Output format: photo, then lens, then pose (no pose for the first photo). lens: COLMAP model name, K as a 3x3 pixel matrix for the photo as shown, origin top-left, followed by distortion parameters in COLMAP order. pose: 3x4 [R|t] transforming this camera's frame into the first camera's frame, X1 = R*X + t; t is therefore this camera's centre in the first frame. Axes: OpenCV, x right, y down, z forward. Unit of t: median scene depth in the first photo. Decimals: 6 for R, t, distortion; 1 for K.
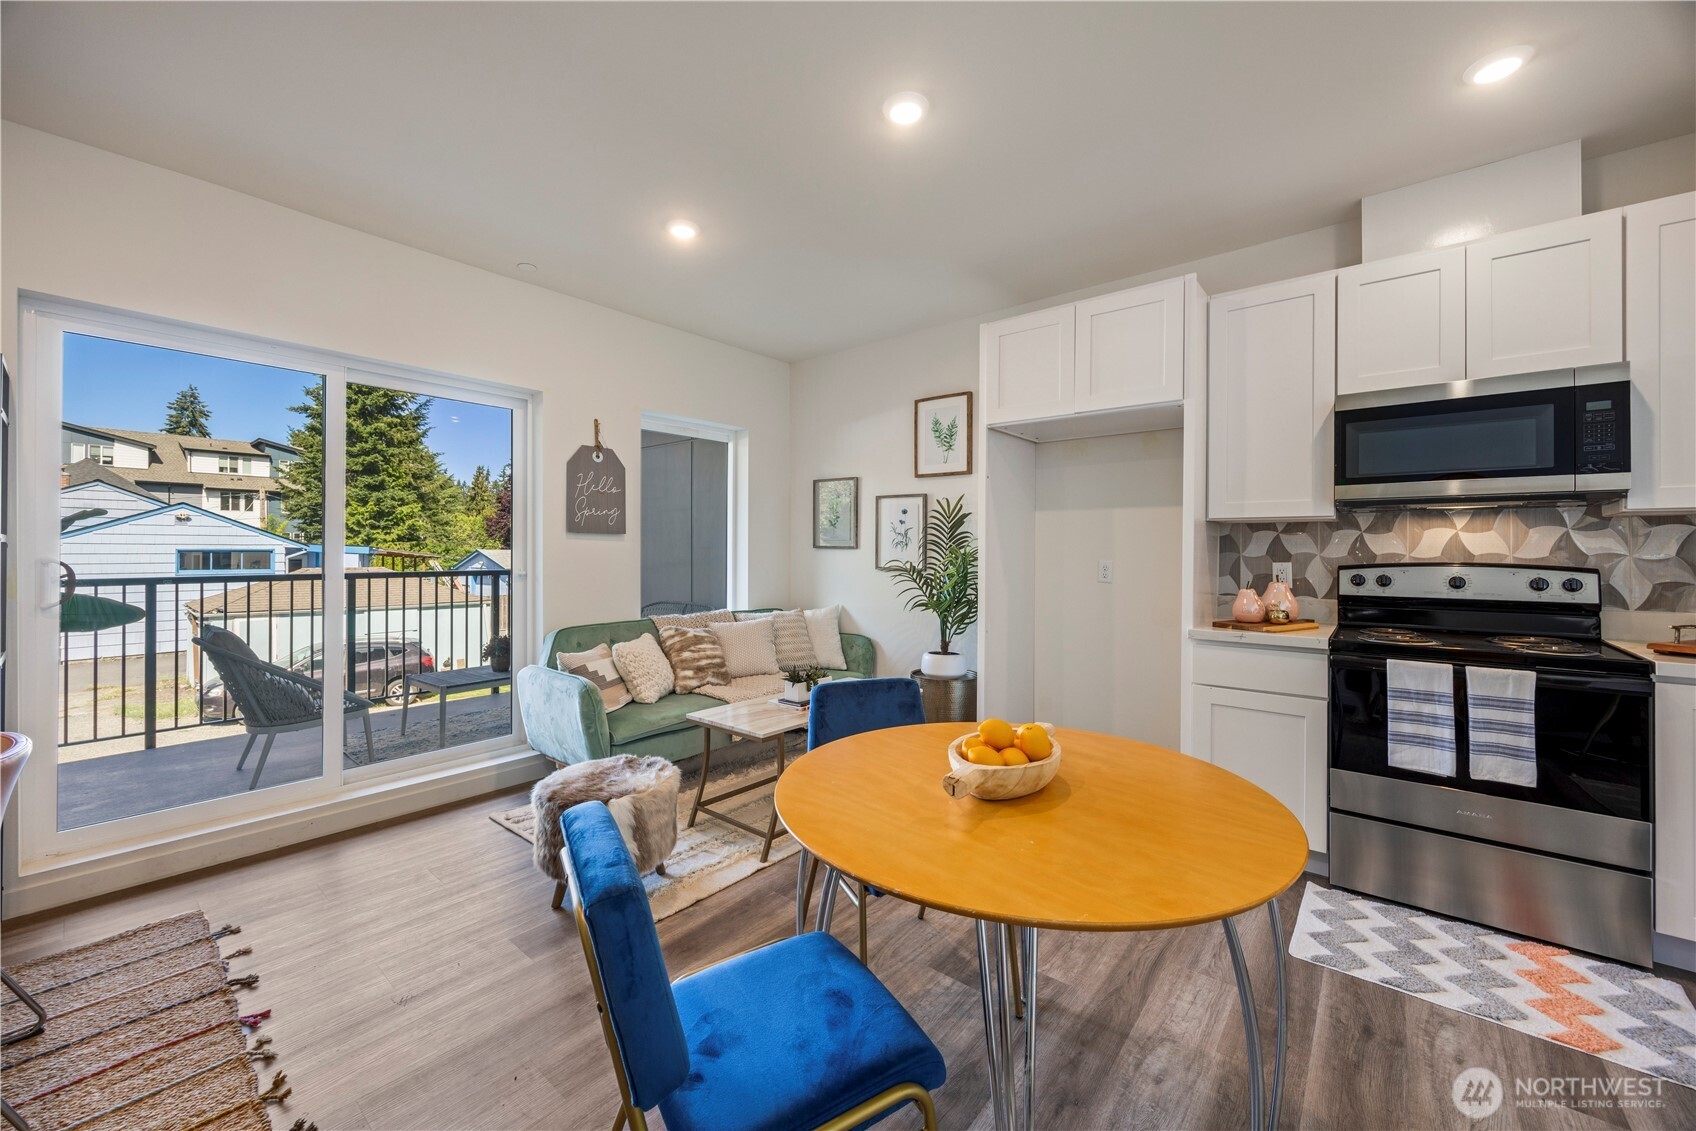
lens RADIAL K [[652.3, 0, 852.3], [0, 652.3, 547.3], [0, 0, 1]] dist [-0.000347, -0.000104]
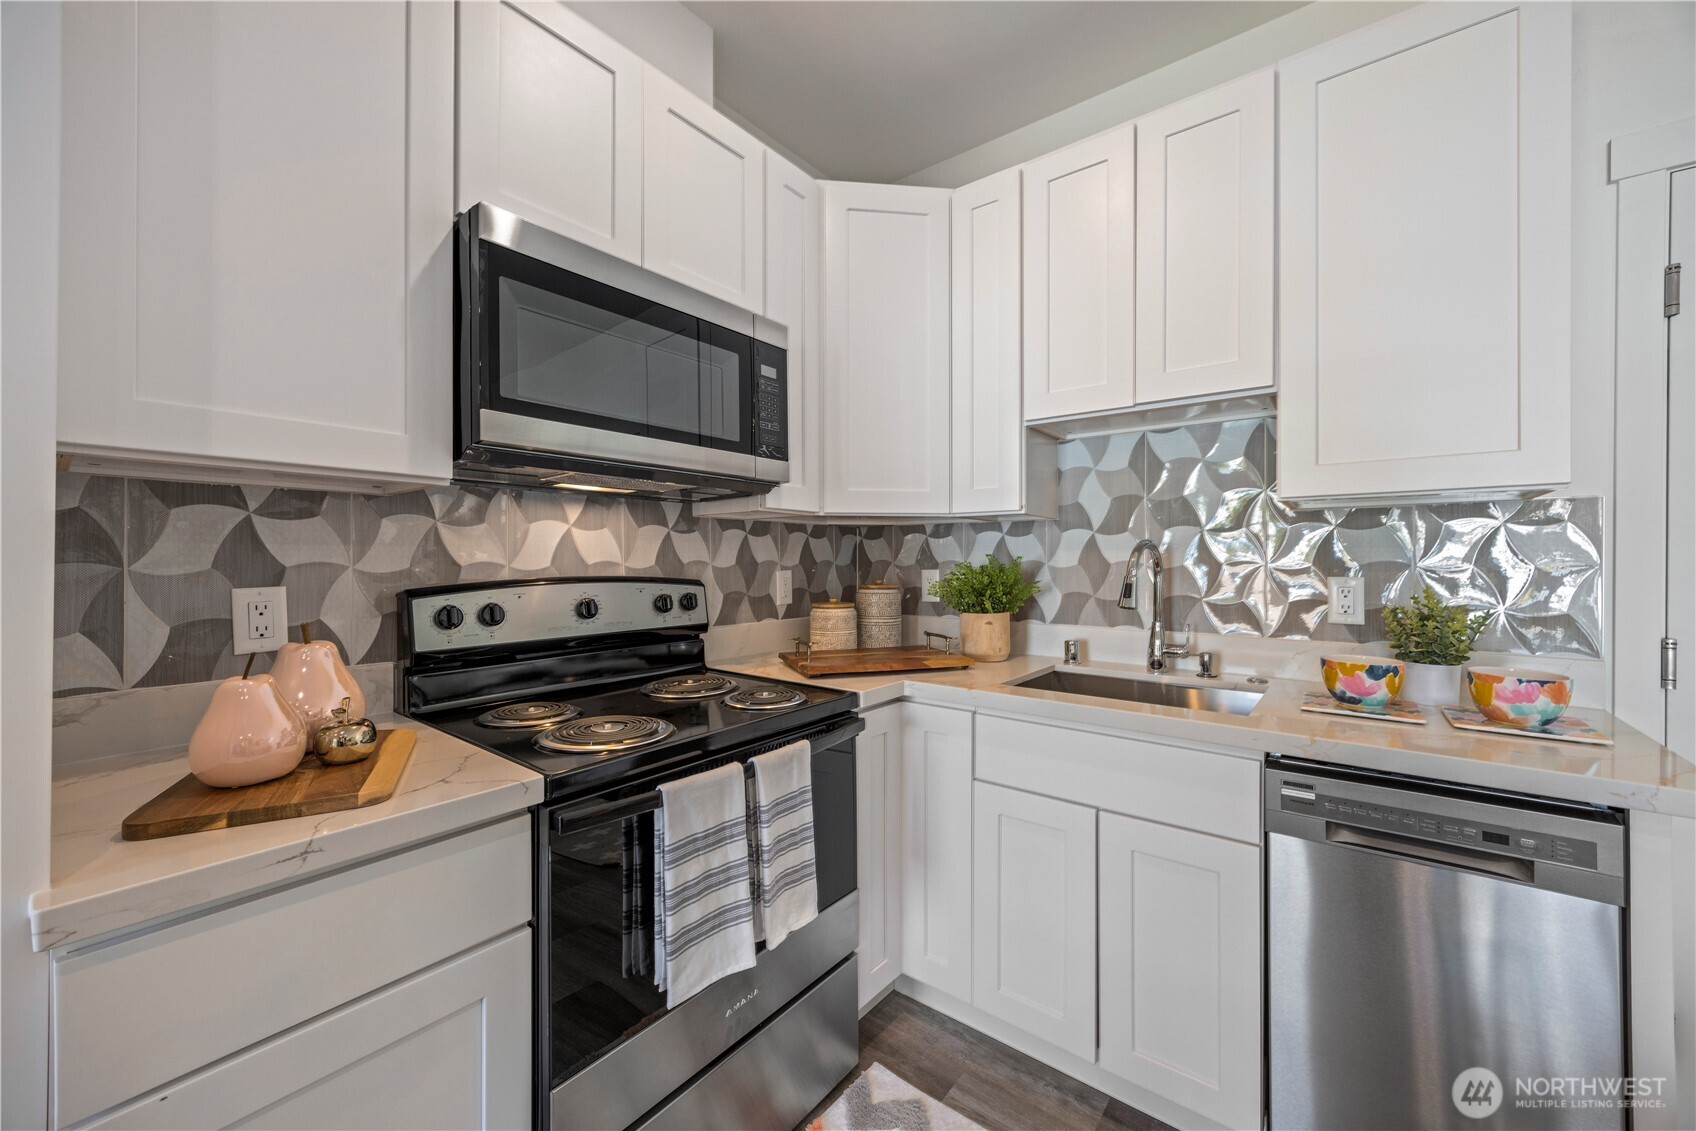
lens RADIAL K [[652.0, 0, 843.4], [0, 652.0, 563.4], [0, 0, 1]] dist [-0.002958, -0.000108]
pose [[-0.012582, -0.007767, 0.999891, 0.316219], [-0.003794, 0.999963, 0.007720, 0.005198], [-0.999914, -0.003697, -0.012611, 0.796171]]
